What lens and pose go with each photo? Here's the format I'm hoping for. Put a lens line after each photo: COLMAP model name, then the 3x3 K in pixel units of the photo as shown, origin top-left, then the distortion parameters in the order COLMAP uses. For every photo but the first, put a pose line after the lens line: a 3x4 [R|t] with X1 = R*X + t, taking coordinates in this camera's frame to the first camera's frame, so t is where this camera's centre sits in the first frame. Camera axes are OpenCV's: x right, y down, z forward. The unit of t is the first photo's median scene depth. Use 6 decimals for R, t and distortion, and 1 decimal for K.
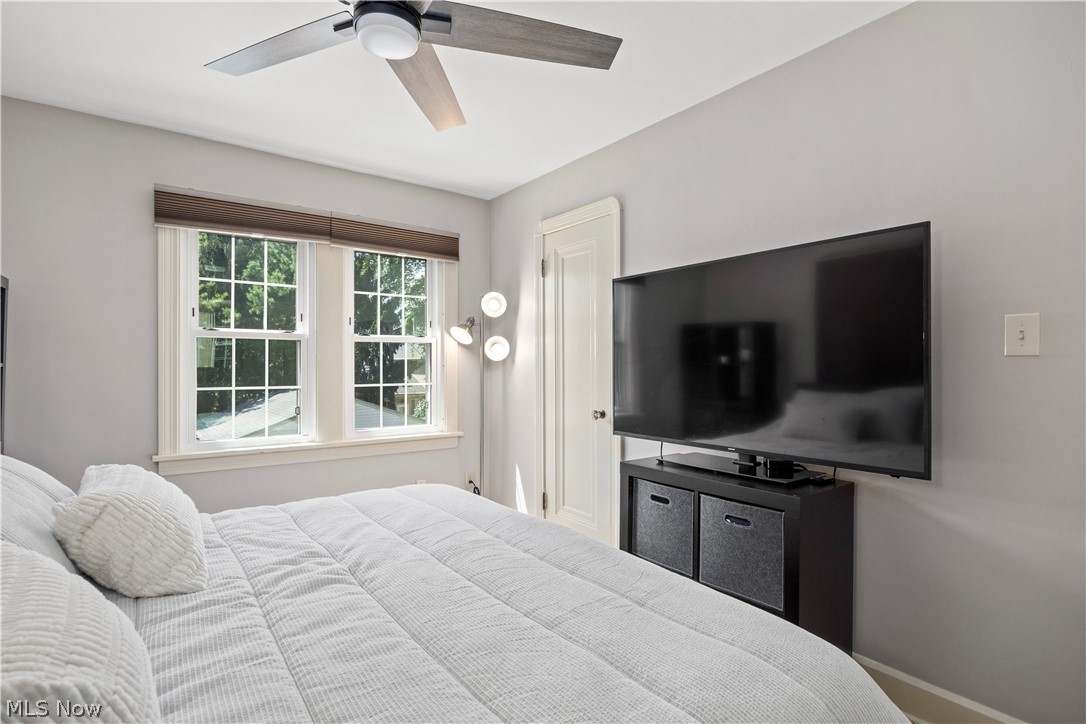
lens RADIAL K [[533.7, 0, 534.2], [0, 533.7, 362.5], [0, 0, 1]] dist [-0.002531, 0.000251]
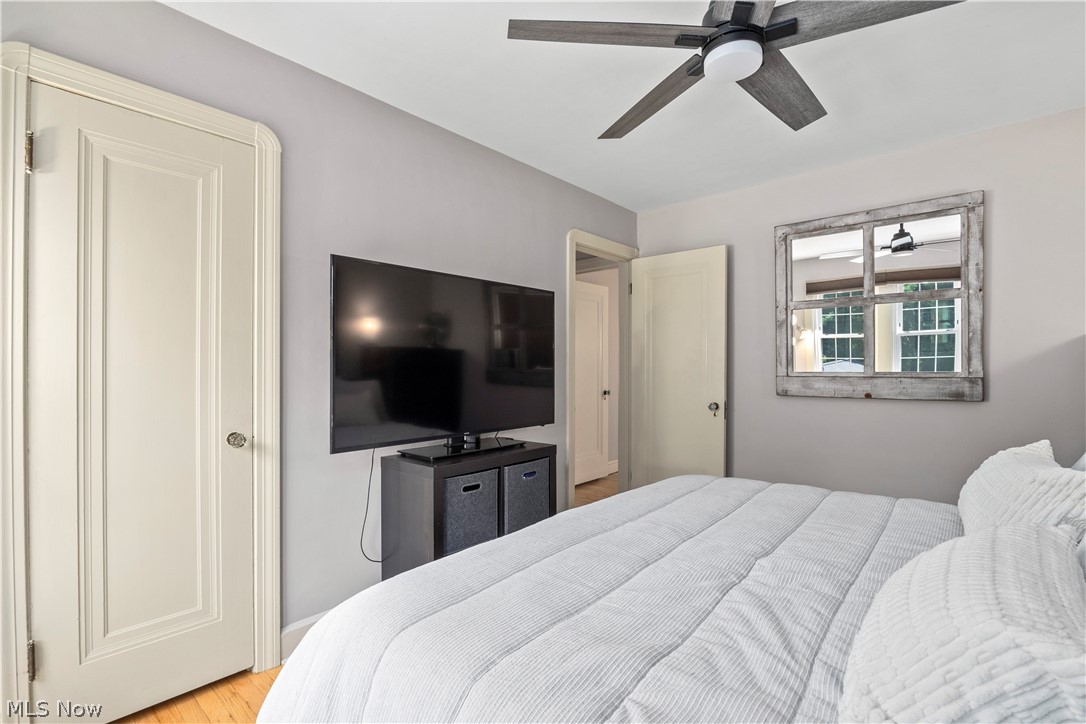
lens RADIAL K [[533.1, 0, 537.4], [0, 533.1, 363.9], [0, 0, 1]] dist [-0.005567, -0.000493]
pose [[-0.231862, -0.004064, 0.972740, -0.536410], [-0.007455, 0.999969, 0.002401, -0.000045], [-0.972720, -0.006695, -0.231885, 0.705609]]
